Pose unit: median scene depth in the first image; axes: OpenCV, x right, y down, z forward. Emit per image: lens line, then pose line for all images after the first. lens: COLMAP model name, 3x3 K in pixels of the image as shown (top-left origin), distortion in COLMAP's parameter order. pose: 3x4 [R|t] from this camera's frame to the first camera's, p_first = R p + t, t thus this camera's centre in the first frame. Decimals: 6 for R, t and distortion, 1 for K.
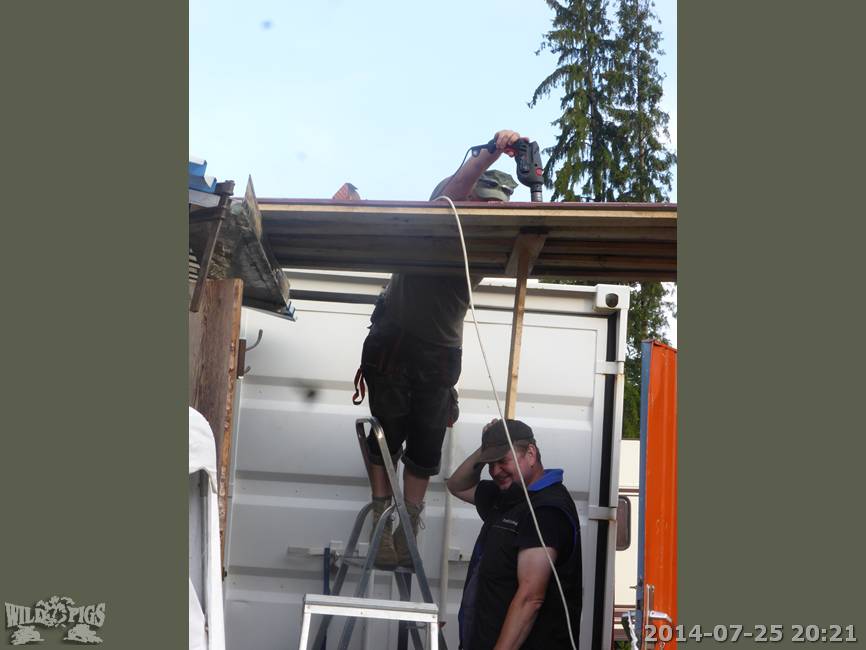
lens RADIAL K [[1762.8, 0, 432.0], [0, 1762.8, 324.8], [0, 0, 1]] dist [0.059022, 0.000000]
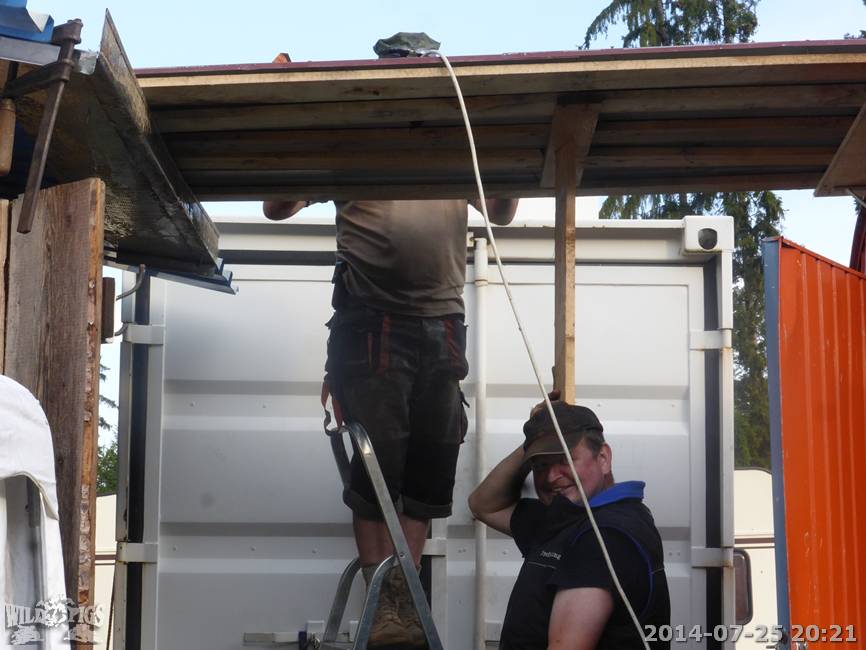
lens RADIAL K [[2228.5, 0, 434.3], [0, 2228.5, 324.9], [0, 0, 1]] dist [-0.059175, 0.000000]
pose [[0.998234, -0.056191, -0.019279, 0.014106], [0.055722, 0.998157, -0.024048, 0.036206], [0.020595, 0.022931, 0.999525, 0.169018]]
